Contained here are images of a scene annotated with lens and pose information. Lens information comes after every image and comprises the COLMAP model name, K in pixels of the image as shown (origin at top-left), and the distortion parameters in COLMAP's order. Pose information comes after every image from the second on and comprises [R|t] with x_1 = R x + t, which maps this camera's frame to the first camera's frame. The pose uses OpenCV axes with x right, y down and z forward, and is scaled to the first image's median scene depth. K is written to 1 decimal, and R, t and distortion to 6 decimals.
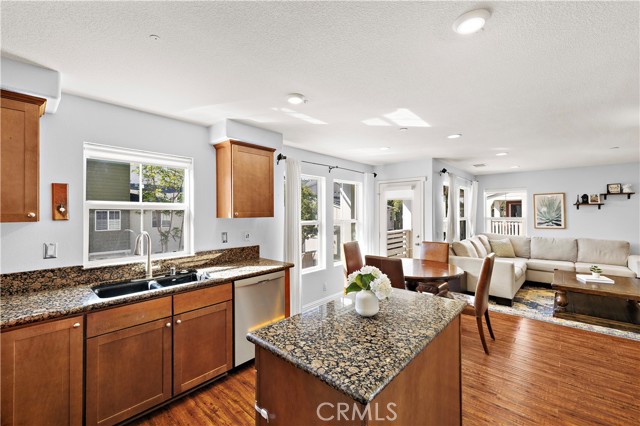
lens RADIAL K [[268.3, 0, 320.0], [0, 268.3, 213.0], [0, 0, 1]] dist [0.002006, 0.000298]
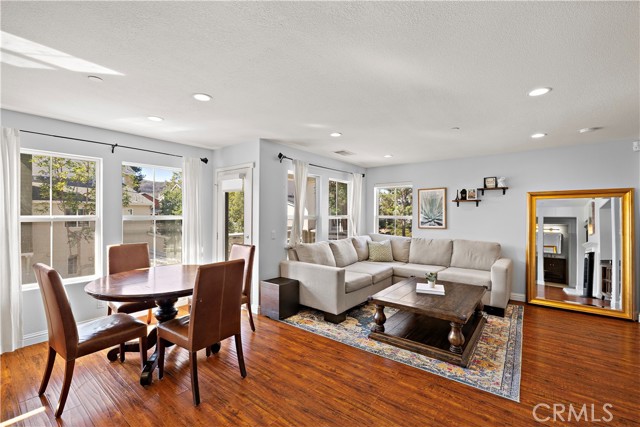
lens RADIAL K [[276.4, 0, 319.4], [0, 276.4, 217.6], [0, 0, 1]] dist [0.000036, -0.000044]
pose [[0.997179, 0.006483, 0.074775, 0.466480], [-0.007474, 0.999888, 0.012982, 0.015030], [-0.074683, -0.013504, 0.997116, 0.142152]]
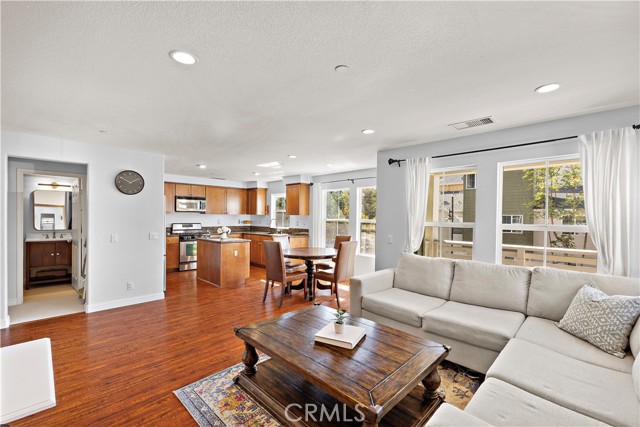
lens RADIAL K [[273.5, 0, 321.0], [0, 273.5, 221.6], [0, 0, 1]] dist [0.000963, 0.000103]
pose [[-0.030614, 0.025316, -0.999211, 1.166947], [-0.010249, 0.999619, 0.025640, 0.004999], [0.999479, 0.011026, -0.030343, 0.728531]]
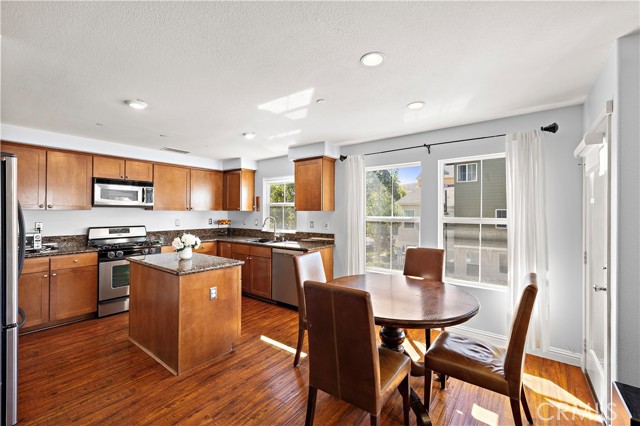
lens RADIAL K [[268.3, 0, 320.0], [0, 268.3, 213.0], [0, 0, 1]] dist [0.002006, 0.000298]
pose [[0.093702, 0.006600, -0.995578, 0.627152], [-0.002812, 0.999976, 0.006365, 0.009921], [0.995596, 0.002203, 0.093718, 0.515910]]
